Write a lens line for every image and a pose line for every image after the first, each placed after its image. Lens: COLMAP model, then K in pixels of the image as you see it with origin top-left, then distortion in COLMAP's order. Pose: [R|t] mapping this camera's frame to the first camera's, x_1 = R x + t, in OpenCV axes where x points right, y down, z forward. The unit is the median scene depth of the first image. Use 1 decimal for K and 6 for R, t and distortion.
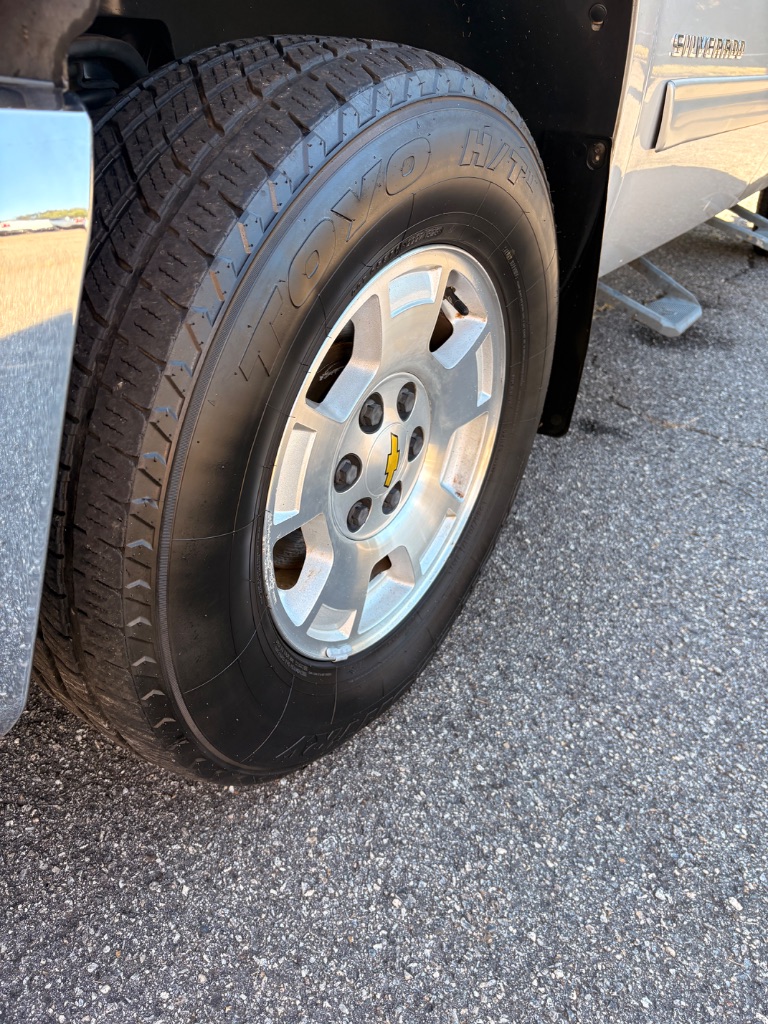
lens RADIAL K [[788.3, 0, 374.1], [0, 788.3, 511.3], [0, 0, 1]] dist [0.046989, -0.050204]
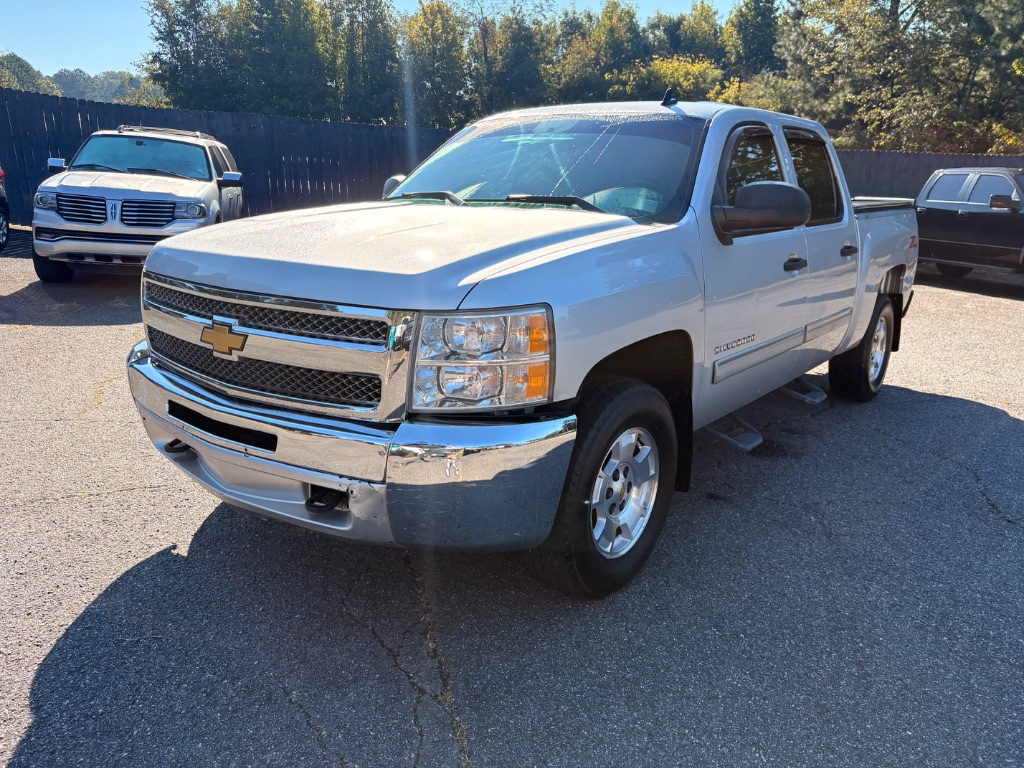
lens RADIAL K [[788.3, 0, 513.5], [0, 788.3, 380.5], [0, 0, 1]] dist [0.046989, -0.050204]
pose [[0.998261, -0.013821, -0.057298, -0.206684], [-0.004121, 0.953376, -0.301758, 0.430463], [0.058797, 0.301469, 0.951661, -1.986749]]
